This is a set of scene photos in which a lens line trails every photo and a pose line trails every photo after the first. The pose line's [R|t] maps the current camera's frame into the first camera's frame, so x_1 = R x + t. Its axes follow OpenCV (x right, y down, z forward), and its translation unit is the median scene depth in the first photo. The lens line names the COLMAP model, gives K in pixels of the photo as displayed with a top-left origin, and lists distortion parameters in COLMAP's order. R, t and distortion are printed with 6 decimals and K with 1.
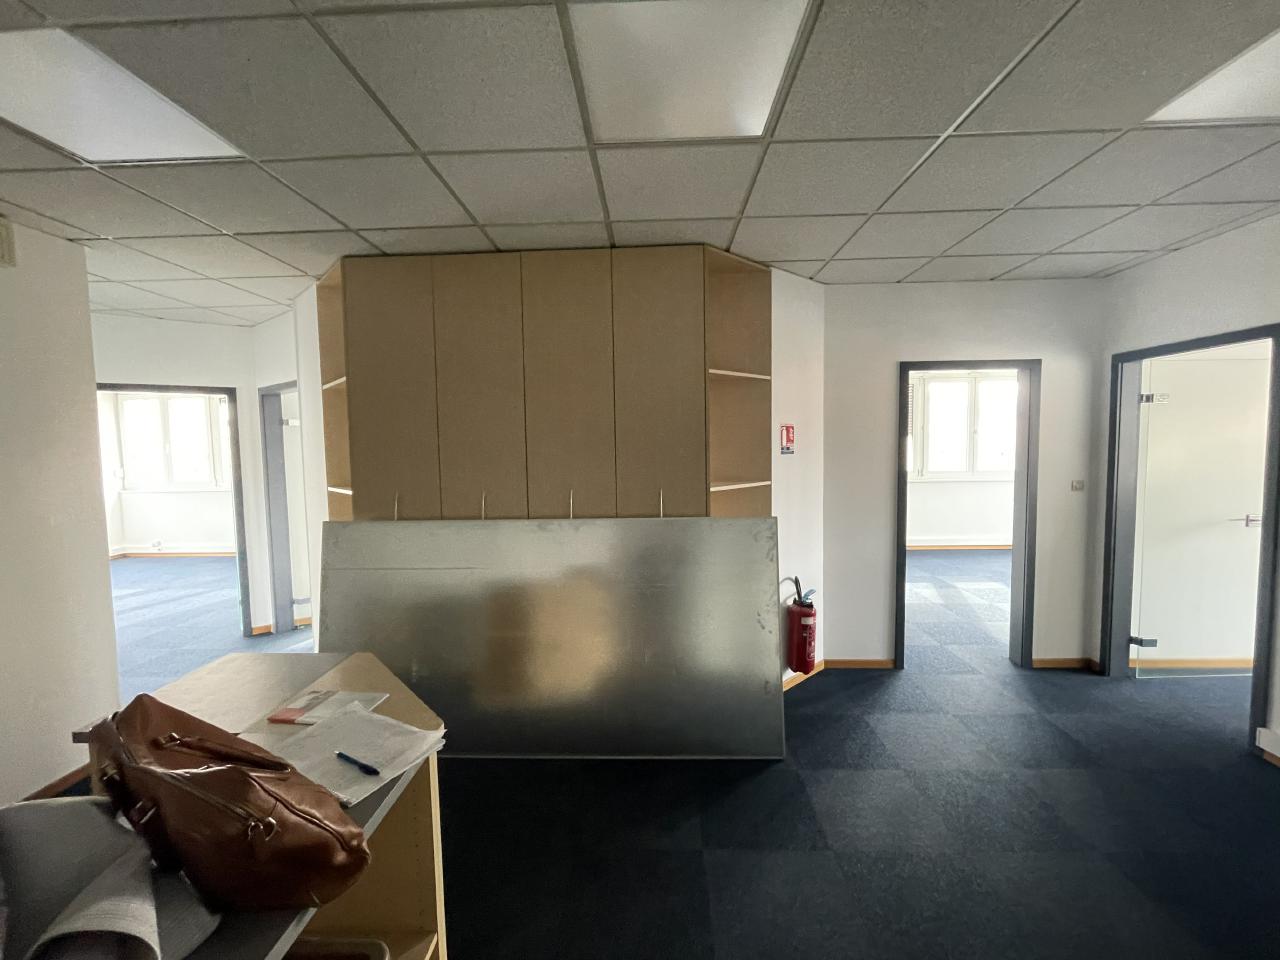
lens RADIAL K [[519.2, 0, 637.5], [0, 519.2, 475.7], [0, 0, 1]] dist [-0.005628, 0.000393]
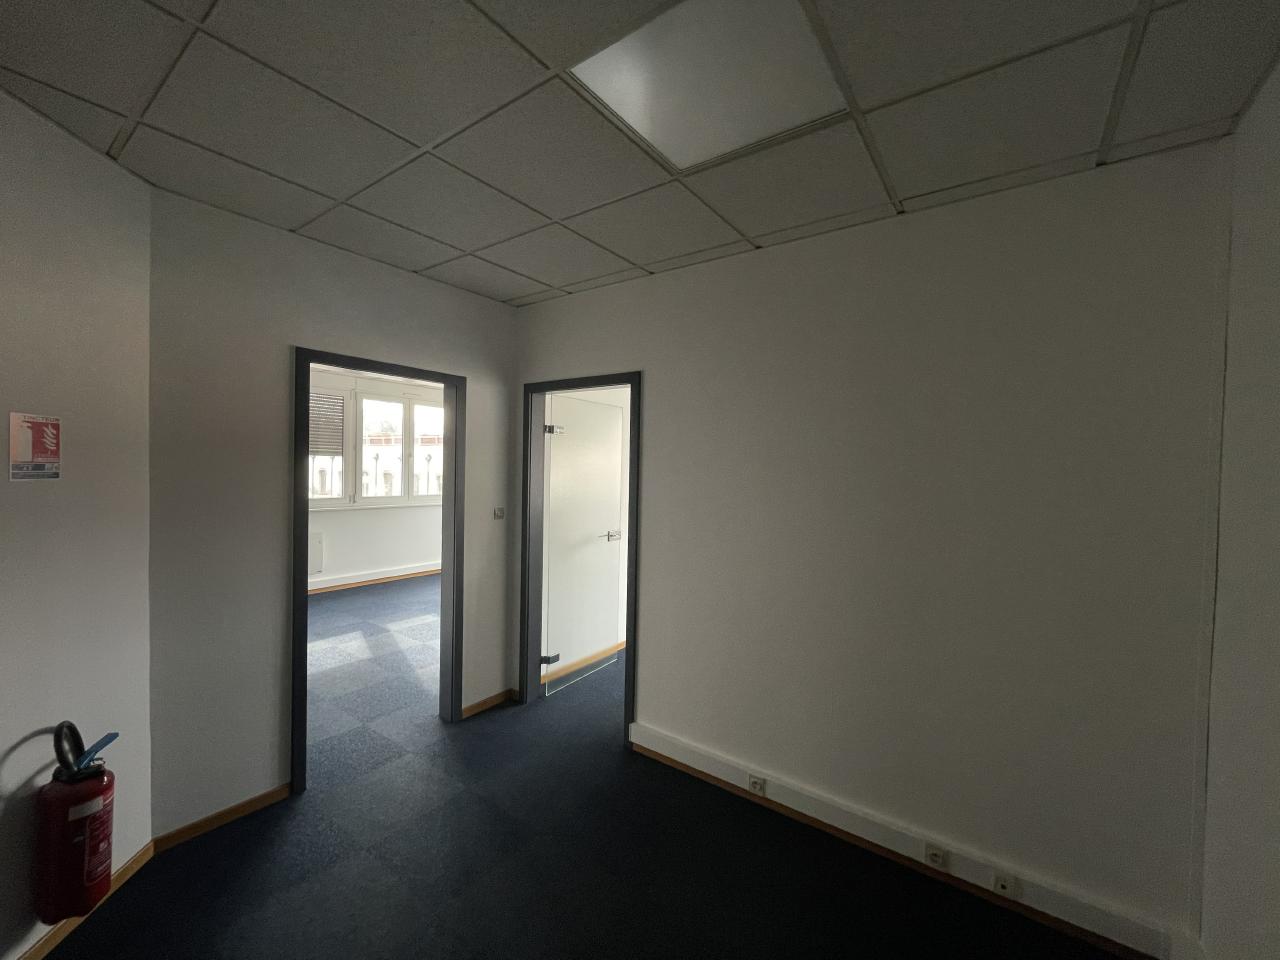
lens RADIAL K [[519.2, 0, 637.5], [0, 519.2, 475.7], [0, 0, 1]] dist [-0.005628, 0.000393]
pose [[0.559378, 0.013735, 0.828799, 0.189637], [0.021173, 0.999300, -0.030851, -0.016195], [-0.828642, 0.034805, 0.558695, 0.239209]]
